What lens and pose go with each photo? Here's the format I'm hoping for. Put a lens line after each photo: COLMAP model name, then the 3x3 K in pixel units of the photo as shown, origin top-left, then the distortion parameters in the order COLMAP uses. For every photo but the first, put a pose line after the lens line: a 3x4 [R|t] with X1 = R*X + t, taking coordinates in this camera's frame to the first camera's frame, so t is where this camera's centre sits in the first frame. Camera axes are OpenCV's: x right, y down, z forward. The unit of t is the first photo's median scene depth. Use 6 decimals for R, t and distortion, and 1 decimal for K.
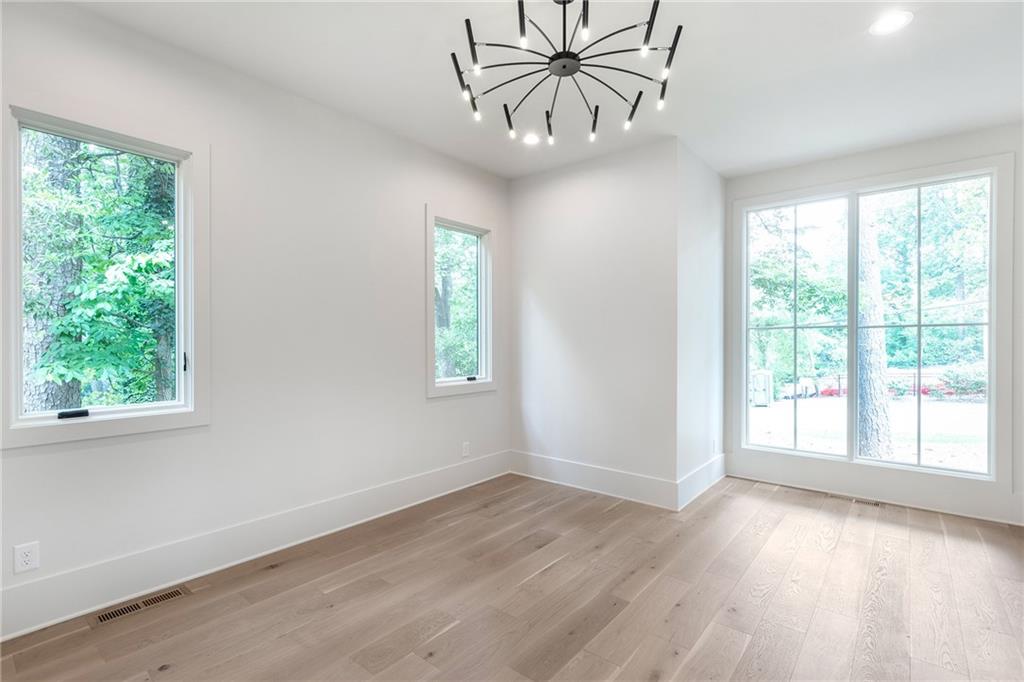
lens RADIAL K [[481.0, 0, 514.1], [0, 481.0, 342.8], [0, 0, 1]] dist [-0.002973, -0.000079]
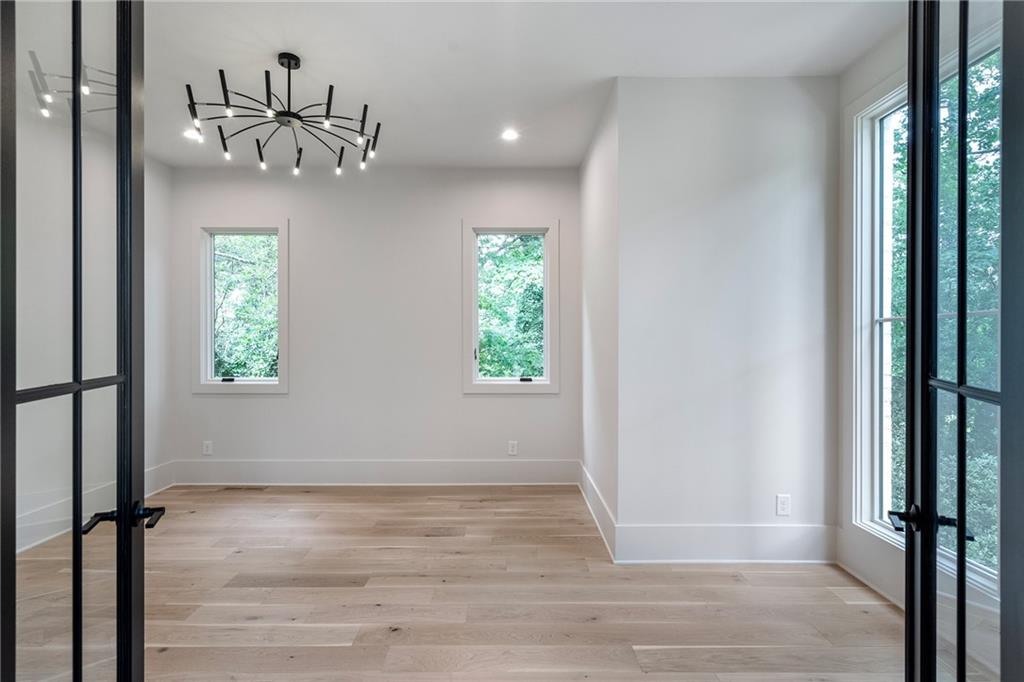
lens RADIAL K [[528.4, 0, 514.6], [0, 528.4, 340.6], [0, 0, 1]] dist [-0.000084, 0.001244]
pose [[0.636053, -0.002420, -0.771642, 0.957815], [-0.003368, 0.999977, -0.005913, -0.000051], [0.771638, 0.006359, 0.636030, 0.357614]]
